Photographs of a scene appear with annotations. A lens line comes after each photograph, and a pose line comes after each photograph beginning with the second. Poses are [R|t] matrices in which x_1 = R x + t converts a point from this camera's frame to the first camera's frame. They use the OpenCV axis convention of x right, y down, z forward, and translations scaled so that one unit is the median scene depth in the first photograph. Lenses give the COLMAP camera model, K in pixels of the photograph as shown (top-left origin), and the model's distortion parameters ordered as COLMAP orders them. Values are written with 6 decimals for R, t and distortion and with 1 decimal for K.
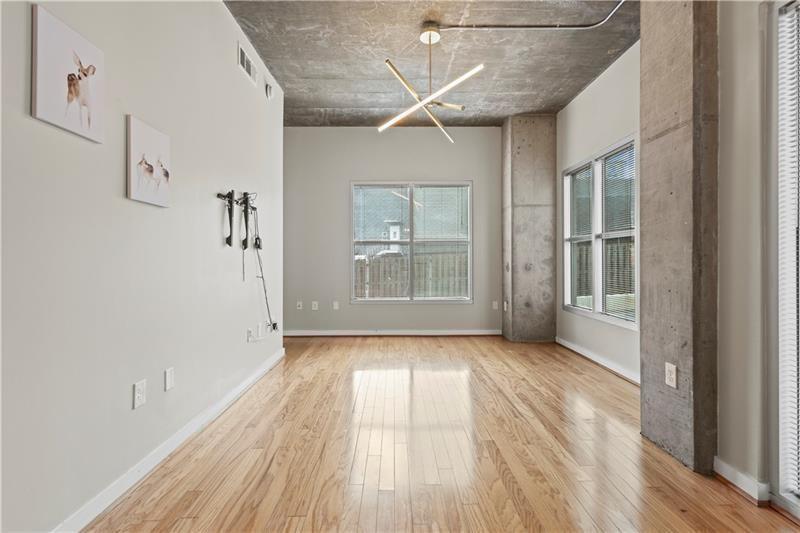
lens RADIAL K [[367.5, 0, 399.2], [0, 367.5, 259.9], [0, 0, 1]] dist [0.009477, -0.002127]
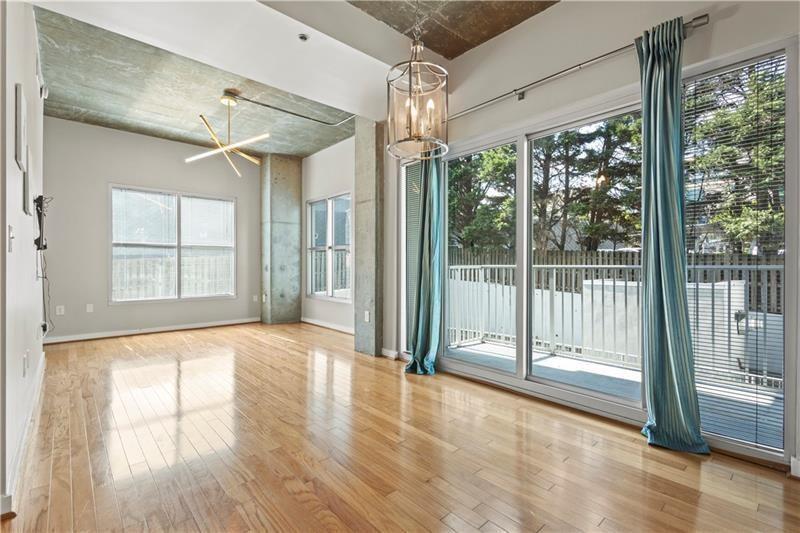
lens RADIAL K [[367.5, 0, 399.9], [0, 367.5, 264.2], [0, 0, 1]] dist [0.009477, -0.002127]
pose [[0.749002, 0.004395, 0.662553, -0.232098], [-0.004240, 0.999989, -0.001841, 0.006621], [-0.662554, -0.001431, 0.749013, -0.313253]]
